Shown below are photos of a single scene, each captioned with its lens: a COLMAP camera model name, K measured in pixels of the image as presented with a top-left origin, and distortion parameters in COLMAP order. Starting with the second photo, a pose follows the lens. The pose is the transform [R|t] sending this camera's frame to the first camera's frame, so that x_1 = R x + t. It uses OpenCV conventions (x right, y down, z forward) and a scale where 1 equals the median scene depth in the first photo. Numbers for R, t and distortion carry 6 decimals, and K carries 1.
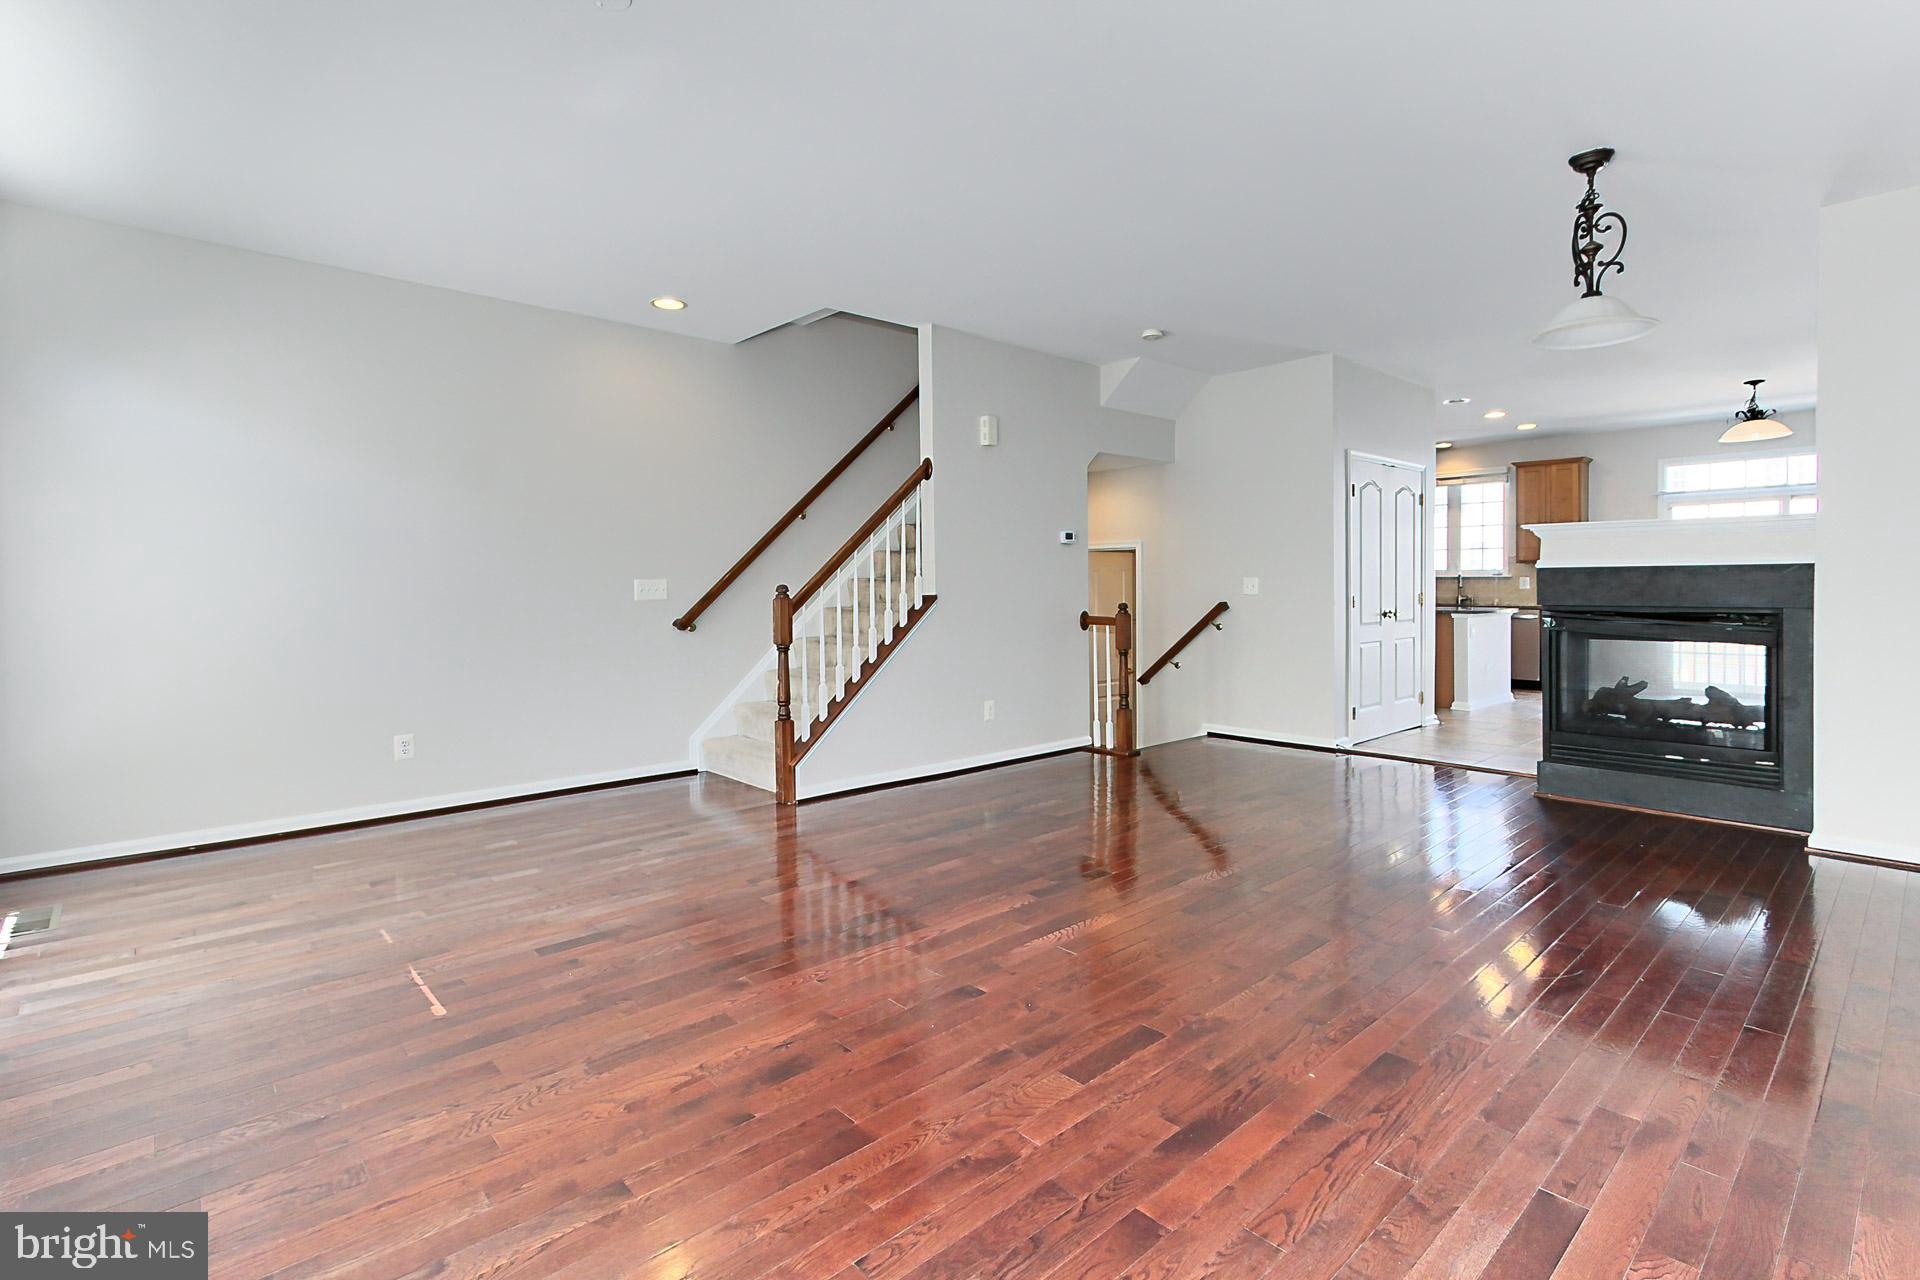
lens RADIAL K [[909.4, 0, 956.5], [0, 909.4, 597.0], [0, 0, 1]] dist [0.002830, 0.000757]
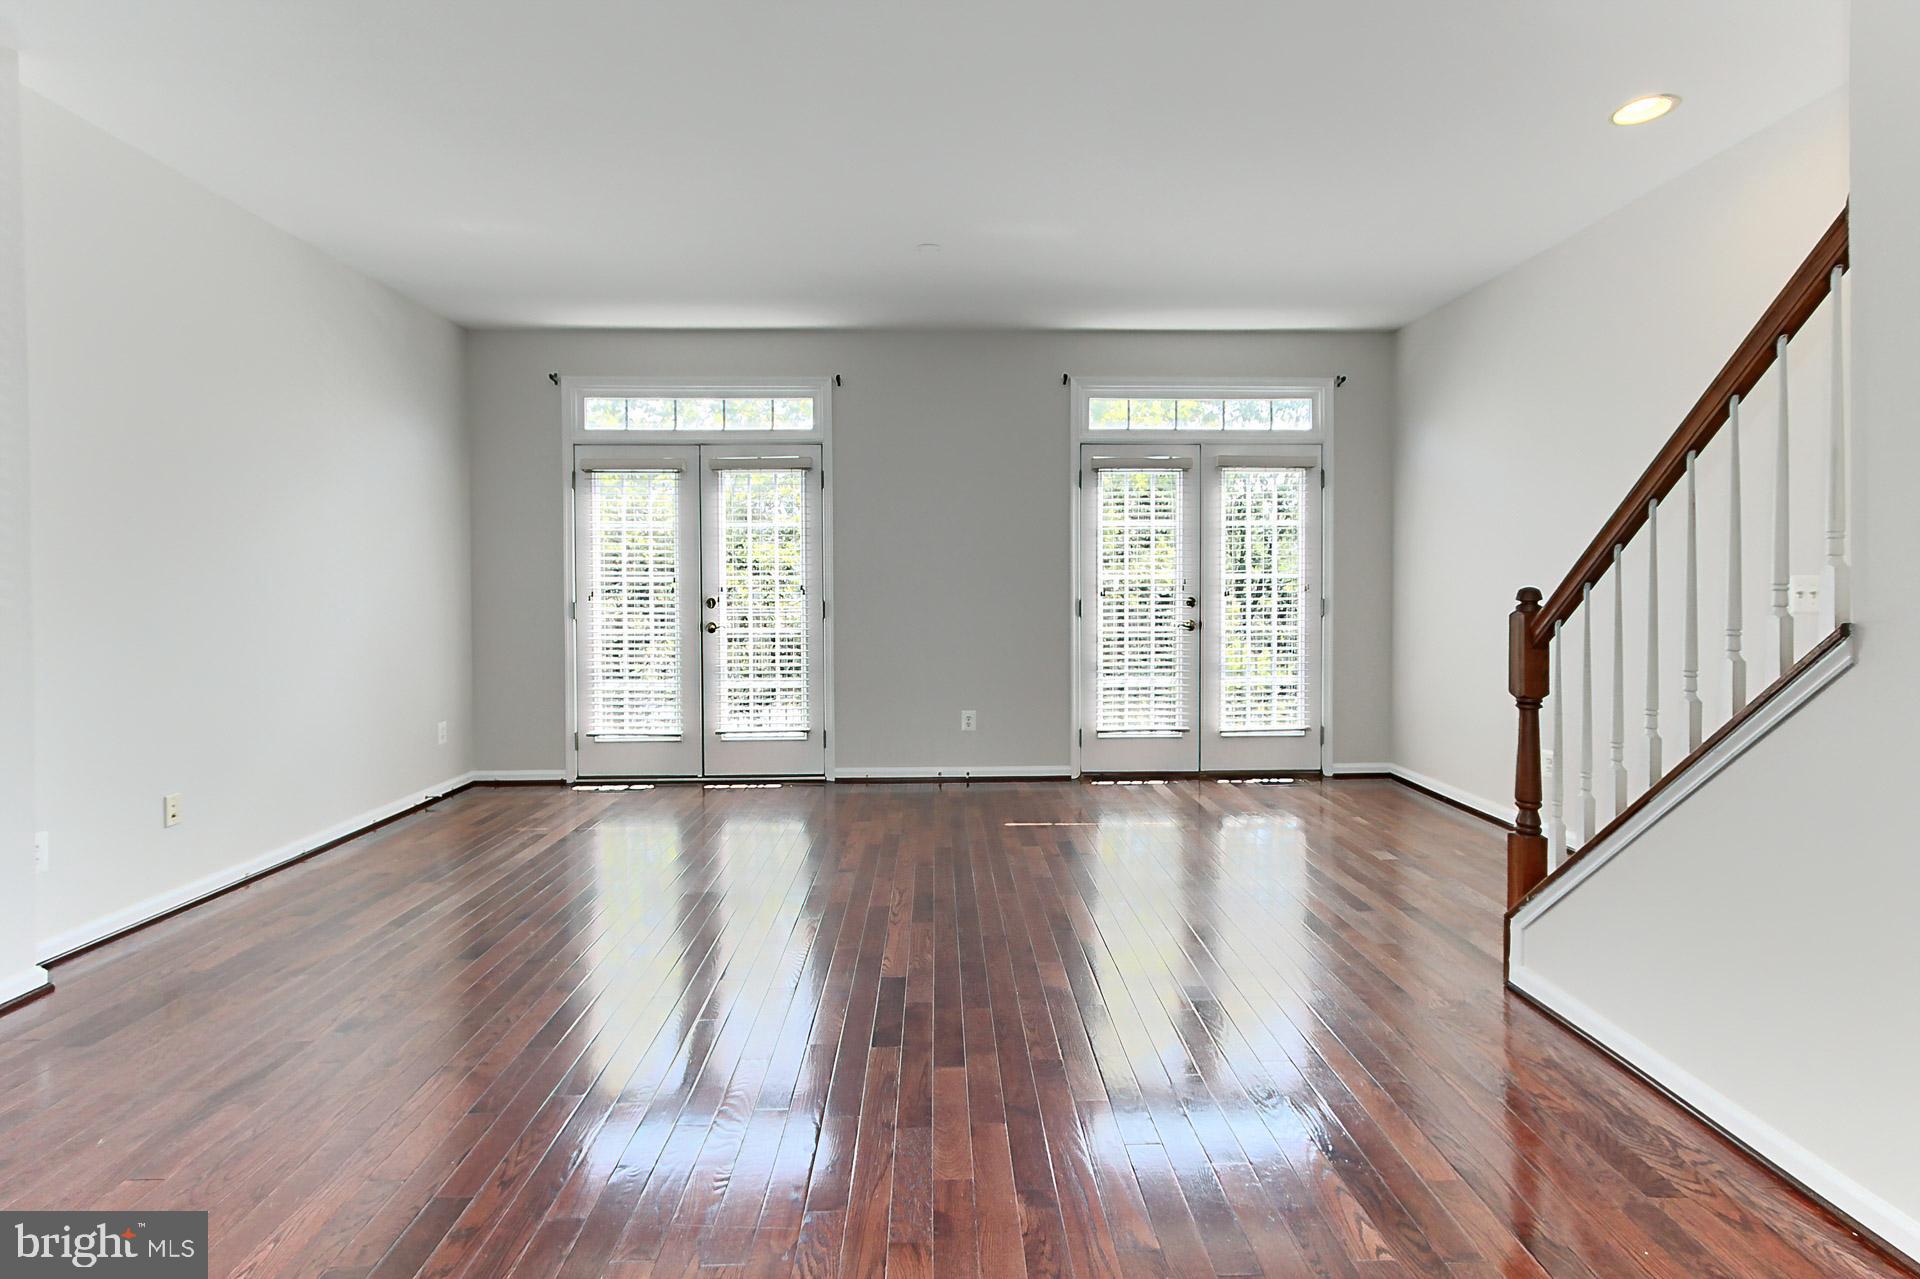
lens RADIAL K [[943.5, 0, 955.4], [0, 943.5, 595.4], [0, 0, 1]] dist [0.011350, 0.000817]
pose [[-0.658008, 0.018240, -0.752790, 0.472739], [-0.001172, 0.999681, 0.025246, -0.025765], [0.753010, 0.017494, -0.657777, 1.110453]]
